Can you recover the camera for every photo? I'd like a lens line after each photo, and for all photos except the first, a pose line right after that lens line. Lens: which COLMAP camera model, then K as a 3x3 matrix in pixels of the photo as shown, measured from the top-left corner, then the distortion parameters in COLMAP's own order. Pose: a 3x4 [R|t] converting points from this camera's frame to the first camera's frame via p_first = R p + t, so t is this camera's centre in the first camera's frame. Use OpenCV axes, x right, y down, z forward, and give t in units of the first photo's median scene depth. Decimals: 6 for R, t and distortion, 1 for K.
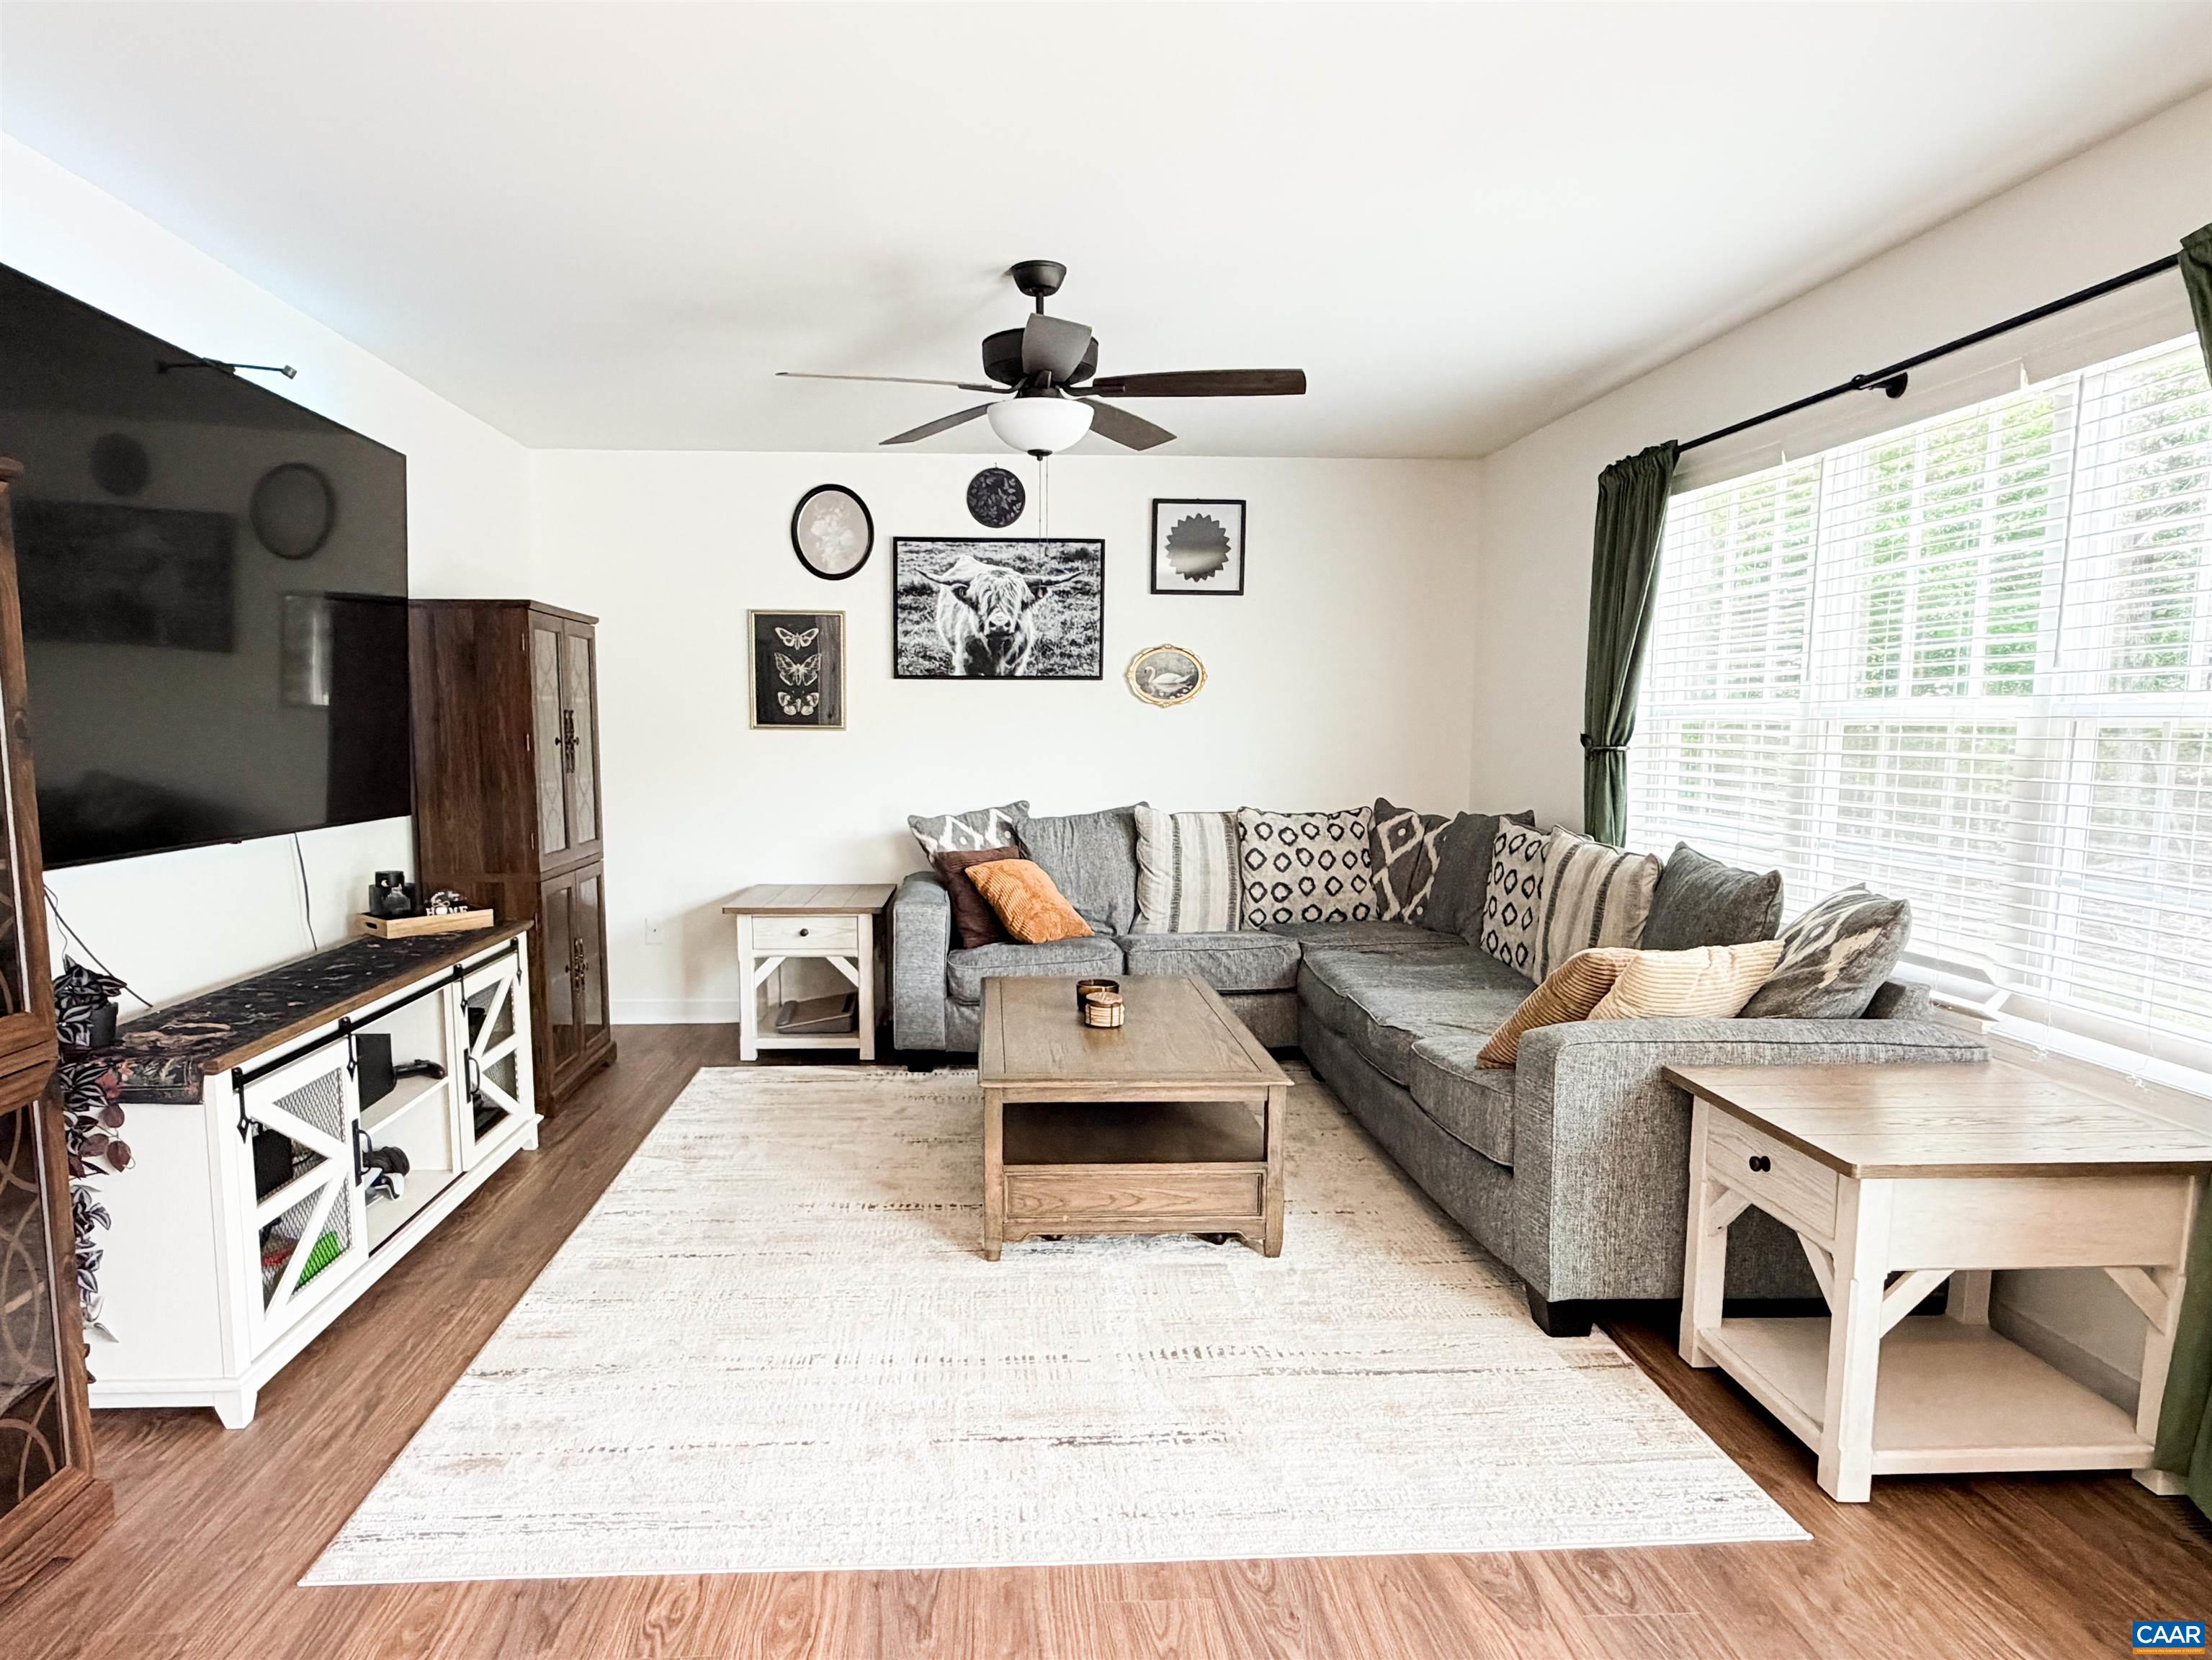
lens RADIAL K [[1319.3, 0, 1043.3], [0, 1319.3, 872.6], [0, 0, 1]] dist [0.001355, -0.002396]
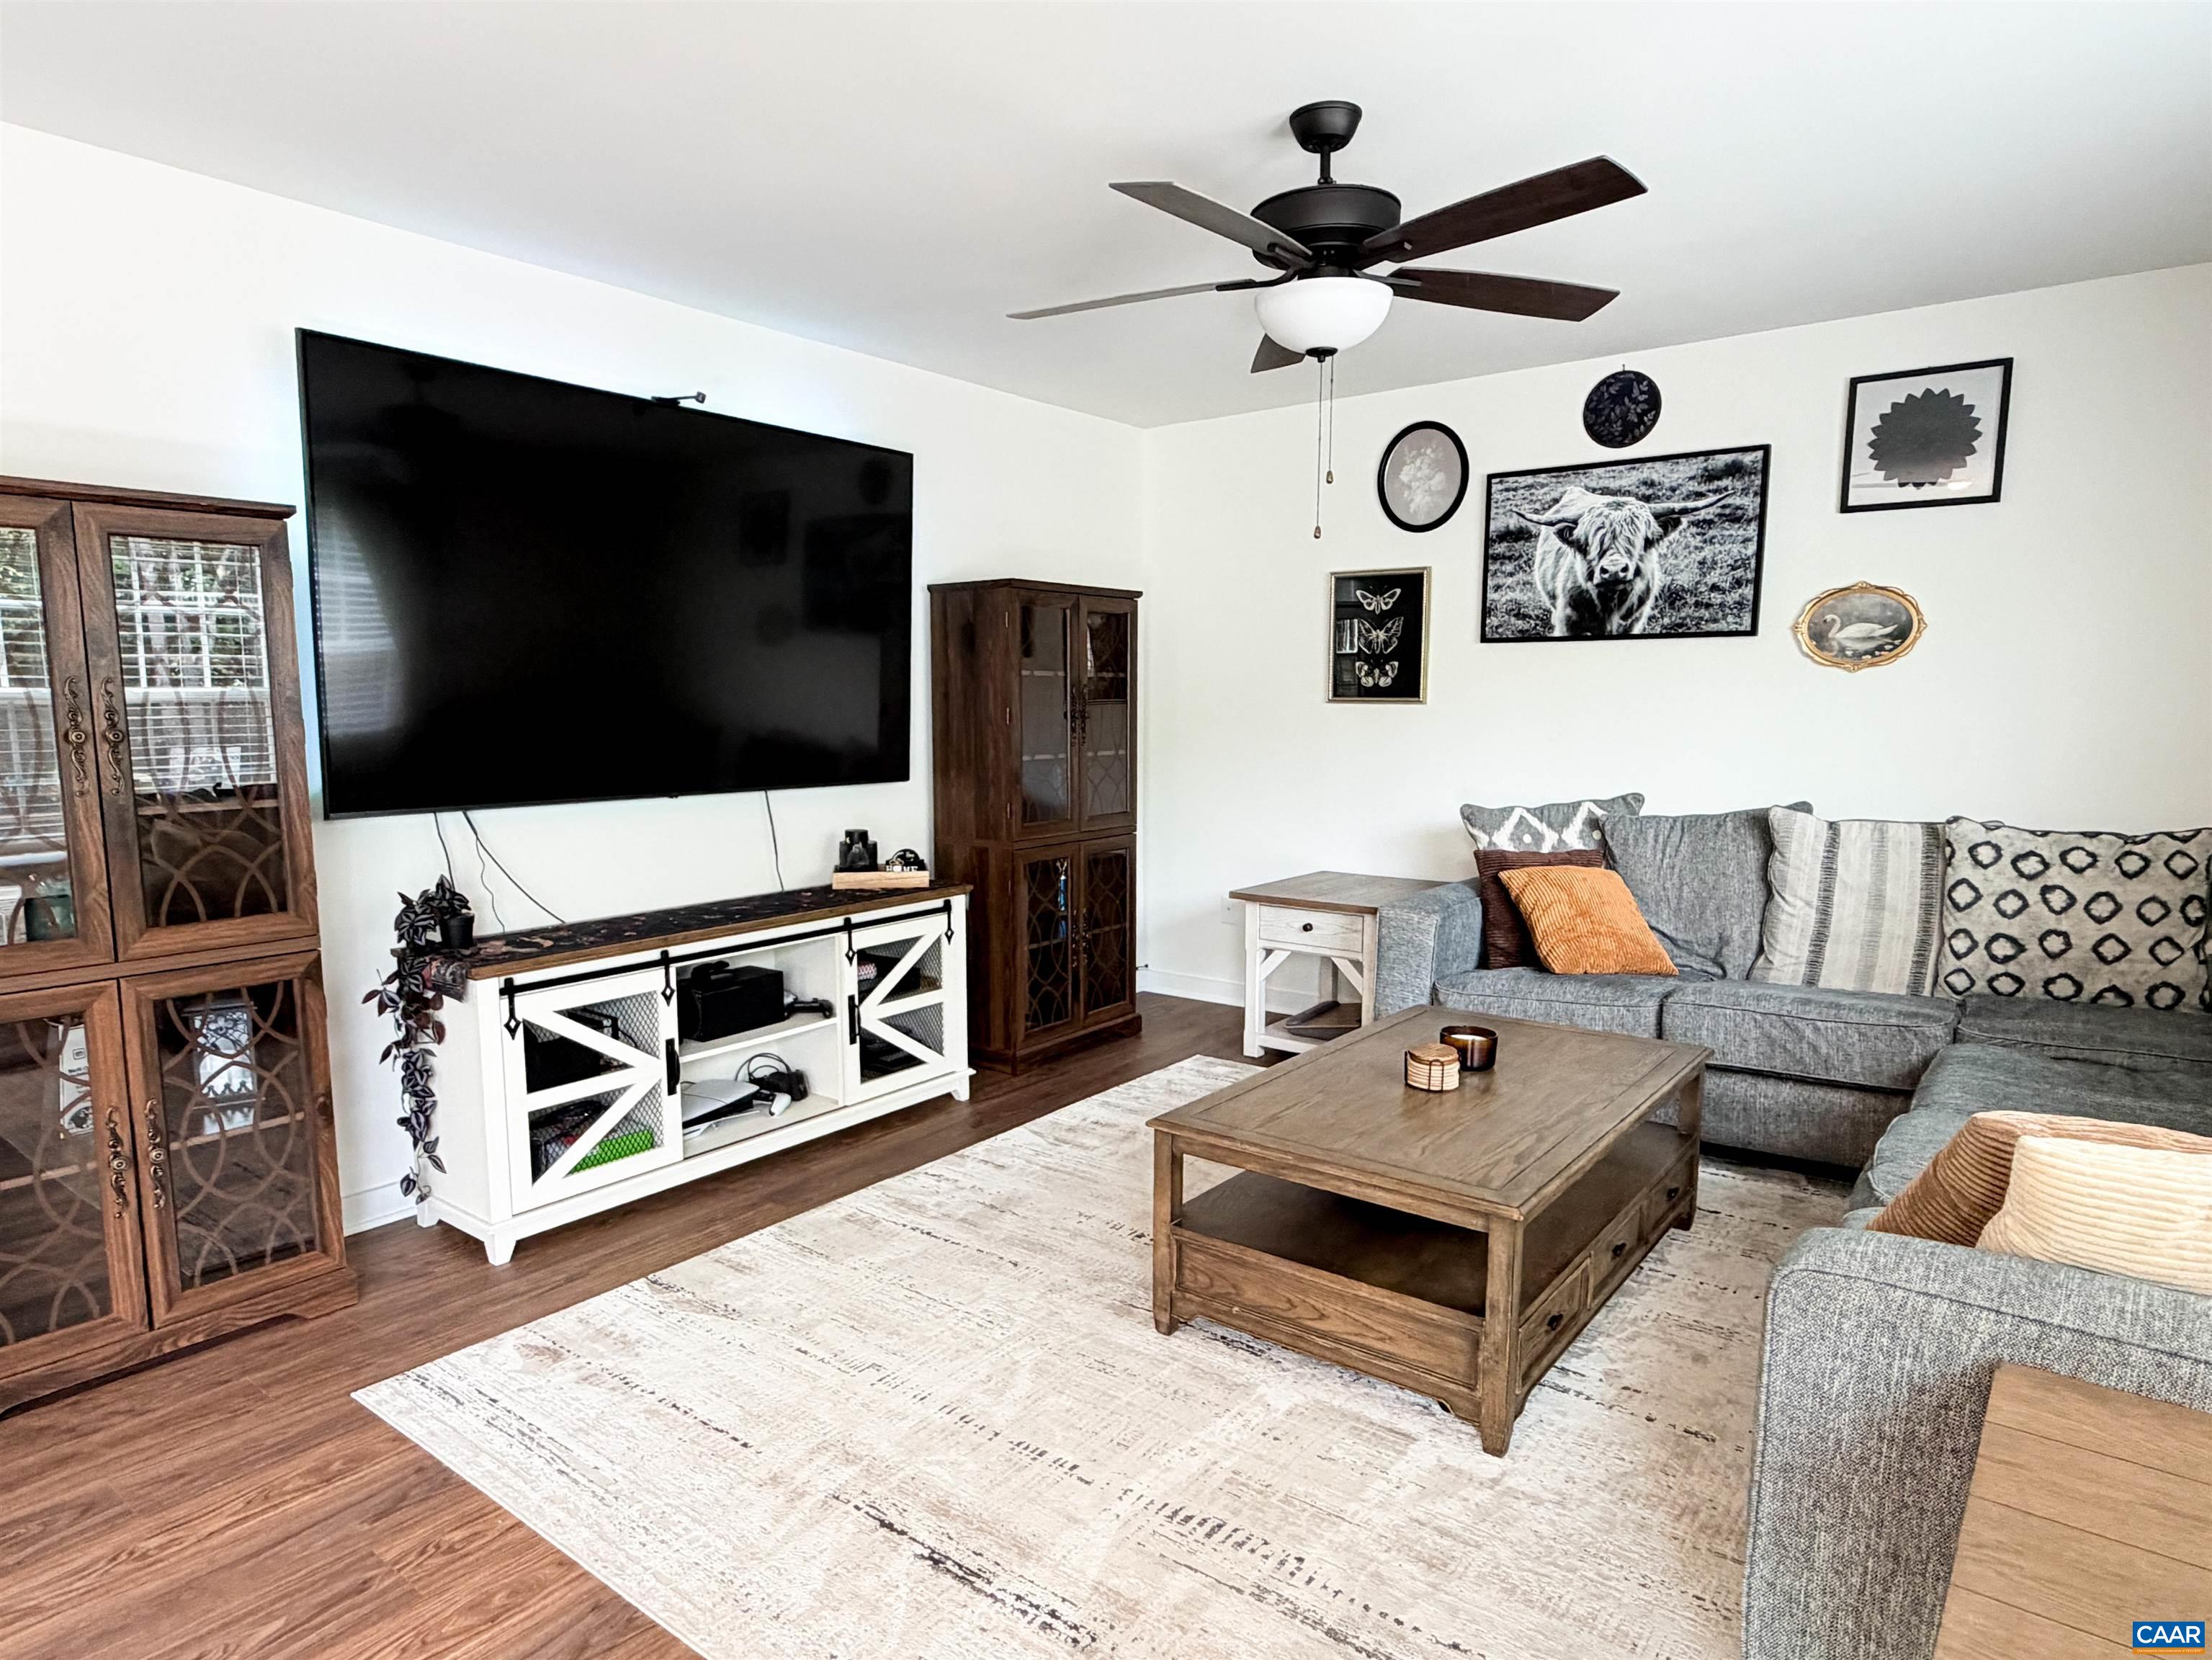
lens RADIAL K [[1319.3, 0, 1043.3], [0, 1319.3, 872.6], [0, 0, 1]] dist [0.001355, -0.002396]
pose [[0.743714, 0.084750, -0.663104, 0.255925], [-0.071122, 0.996333, 0.047571, -0.020215], [0.664704, 0.011782, 0.747014, 0.182139]]
